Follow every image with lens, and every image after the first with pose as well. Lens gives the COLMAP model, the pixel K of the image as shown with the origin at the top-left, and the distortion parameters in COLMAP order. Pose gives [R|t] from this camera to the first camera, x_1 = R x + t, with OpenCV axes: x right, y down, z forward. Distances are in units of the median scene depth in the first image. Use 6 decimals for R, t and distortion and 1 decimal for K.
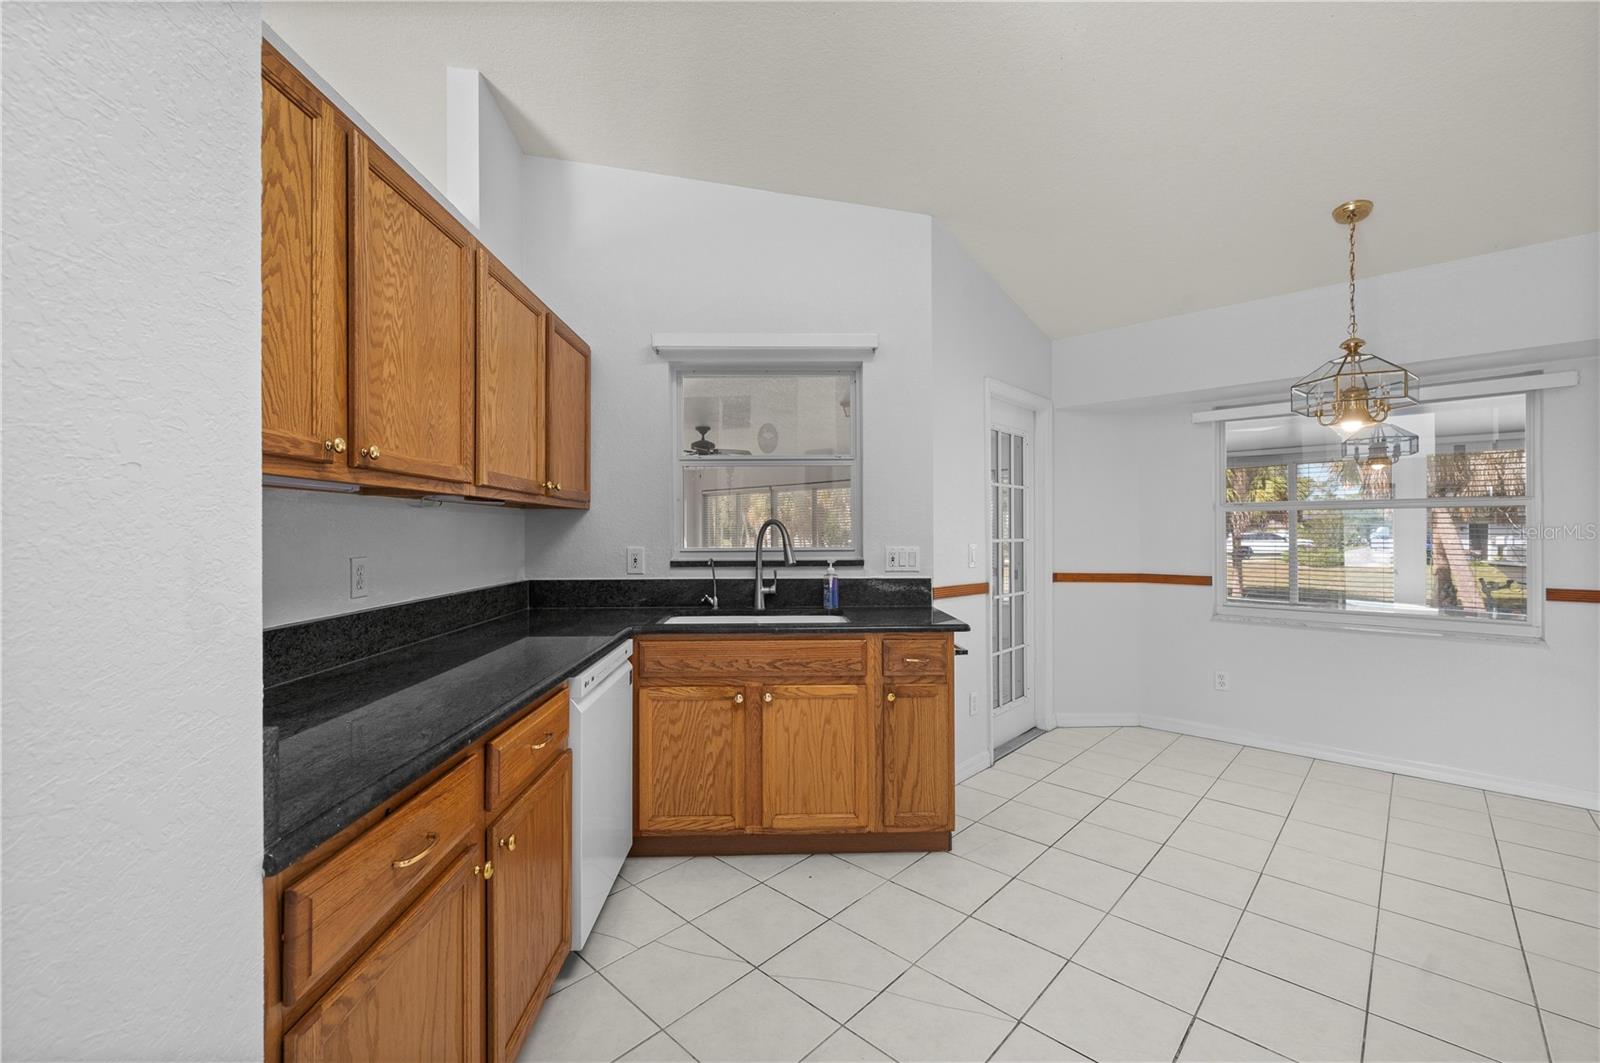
lens RADIAL K [[659.1, 0, 801.5], [0, 659.1, 529.6], [0, 0, 1]] dist [0.001819, 0.000013]
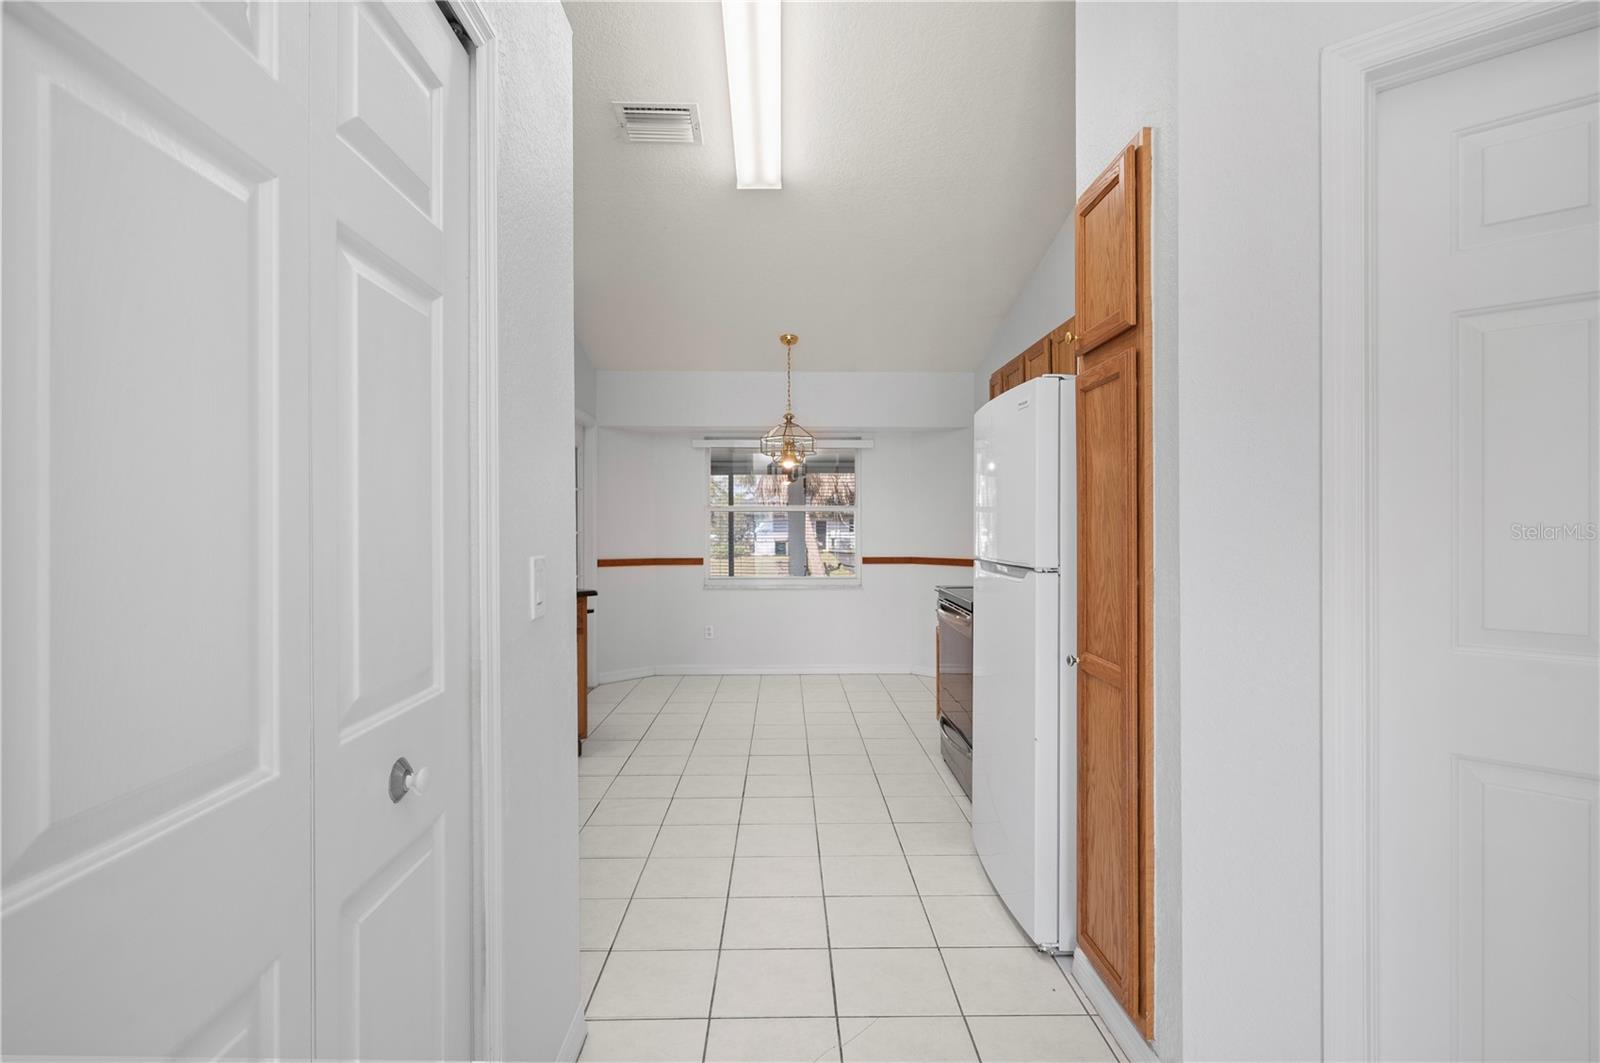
lens RADIAL K [[796.8, 0, 806.4], [0, 796.8, 528.5], [0, 0, 1]] dist [0.000609, 0.000008]
pose [[0.708380, -0.000489, 0.705831, -0.541658], [-0.002734, 0.999990, 0.003436, 0.001912], [-0.705825, -0.004363, 0.708372, -0.455147]]
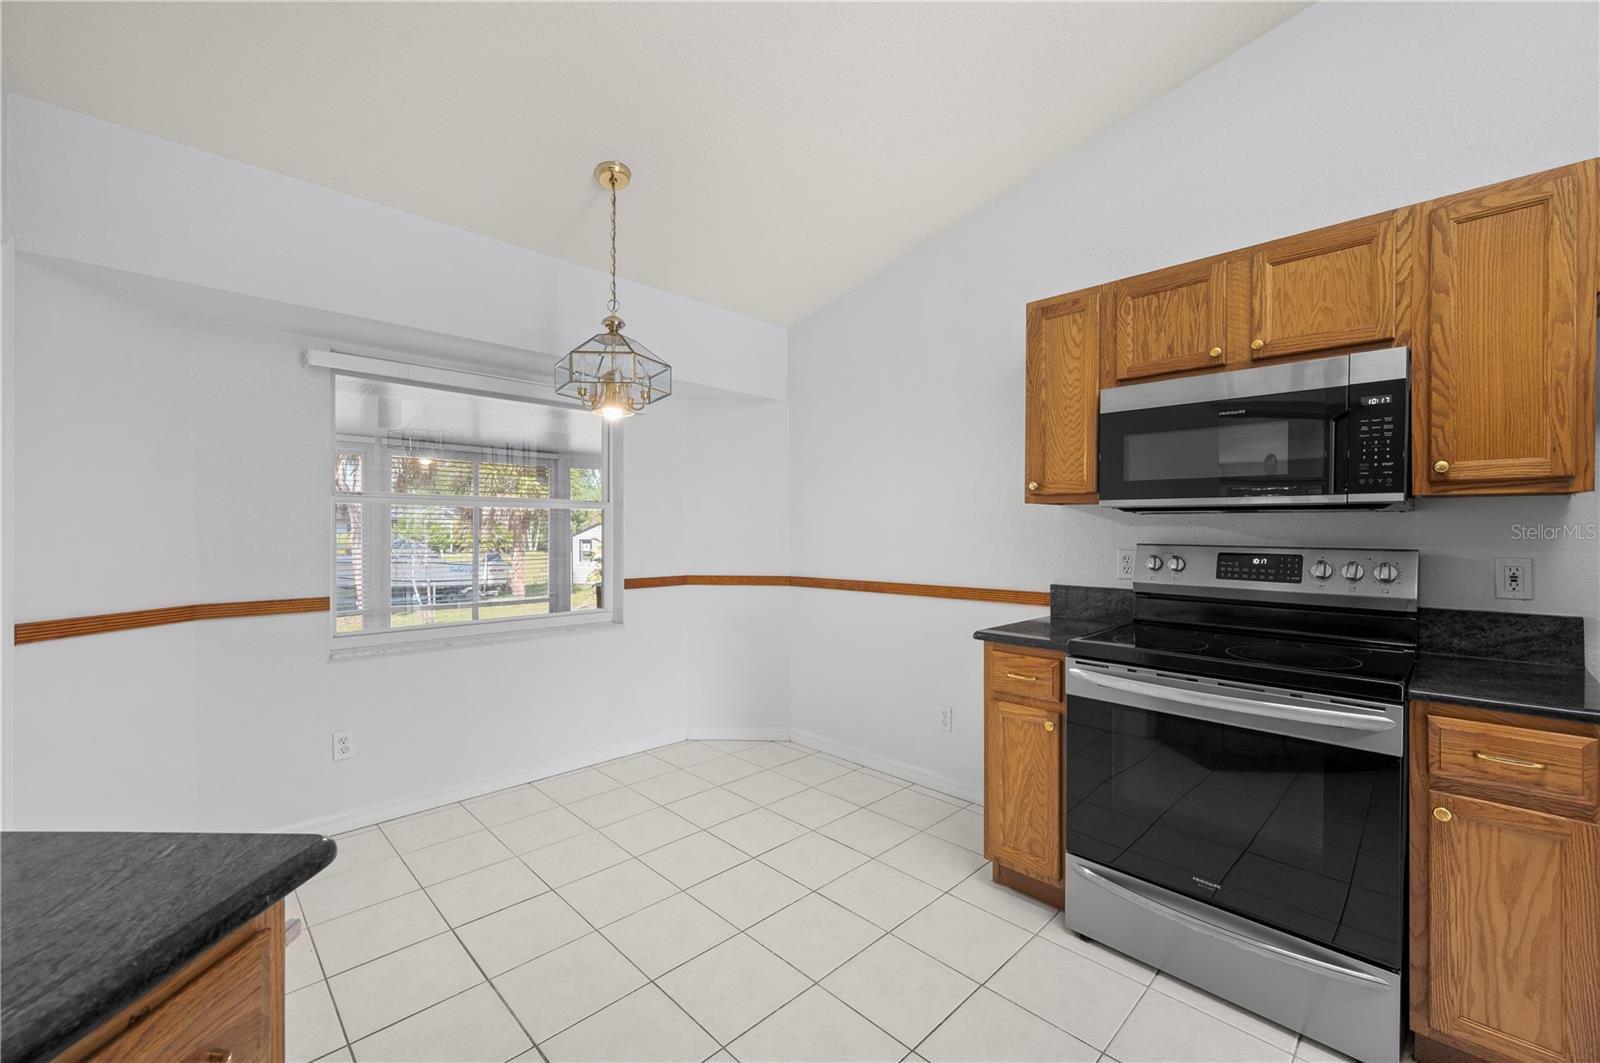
lens RADIAL K [[636.0, 0, 796.4], [0, 636.0, 532.7], [0, 0, 1]] dist [0.003218, -0.001427]
pose [[0.034421, 0.001490, 0.999406, -0.021143], [-0.005773, 0.999982, -0.001292, 0.004480], [-0.999391, -0.005726, 0.034429, 0.656284]]
